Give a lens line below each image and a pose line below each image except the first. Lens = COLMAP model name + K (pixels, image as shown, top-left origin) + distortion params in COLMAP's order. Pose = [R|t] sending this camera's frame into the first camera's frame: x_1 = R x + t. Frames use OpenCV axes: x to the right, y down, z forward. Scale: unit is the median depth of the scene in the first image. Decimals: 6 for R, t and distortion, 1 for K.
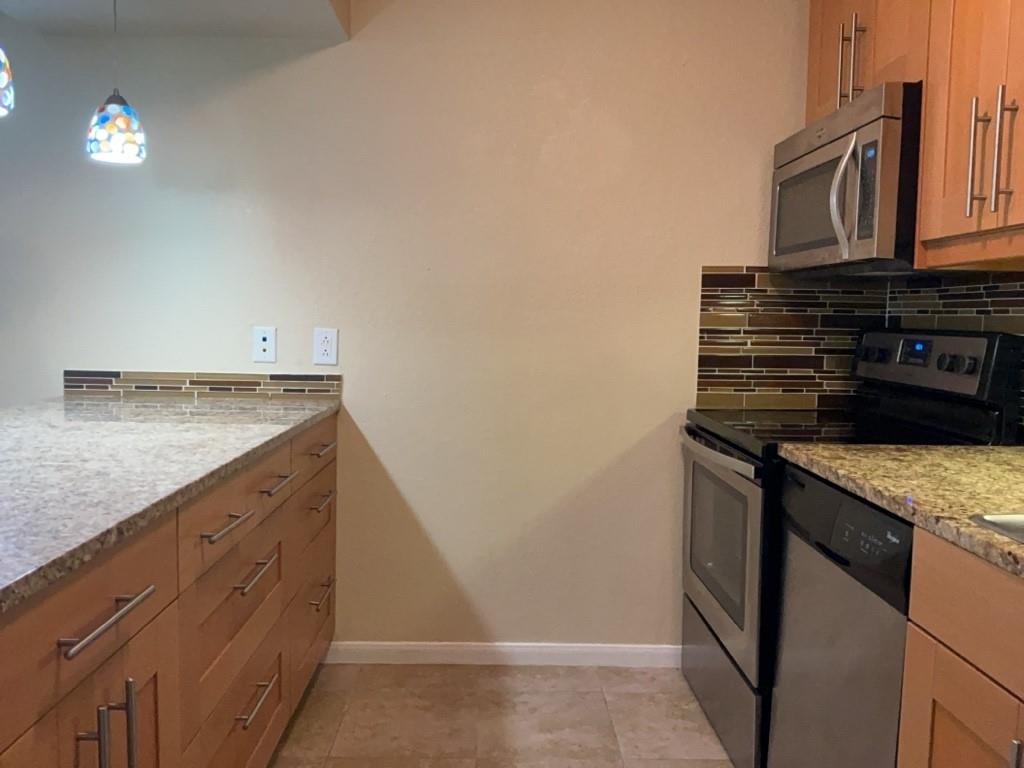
lens RADIAL K [[808.0, 0, 520.4], [0, 808.0, 379.7], [0, 0, 1]] dist [0.069757, -0.119895]
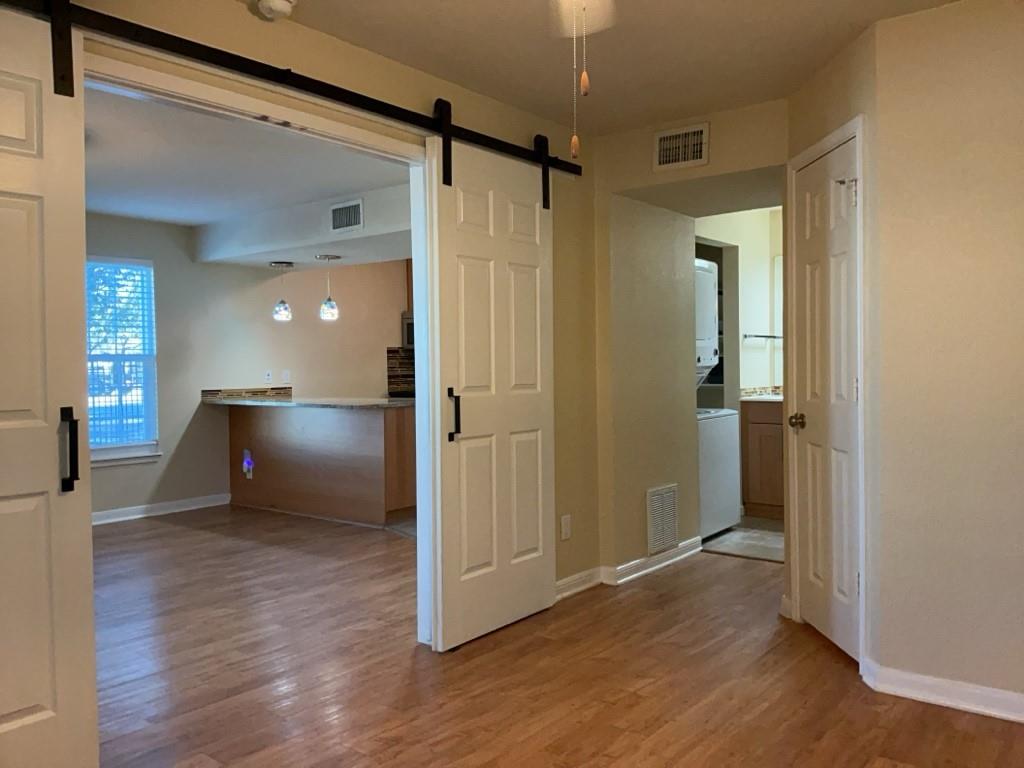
lens RADIAL K [[808.0, 0, 505.1], [0, 808.0, 382.6], [0, 0, 1]] dist [0.069757, -0.119895]
pose [[0.649921, -0.045038, 0.758666, -2.063365], [0.088213, 0.995966, -0.016443, 0.099407], [-0.754865, 0.077610, 0.651272, -1.527206]]
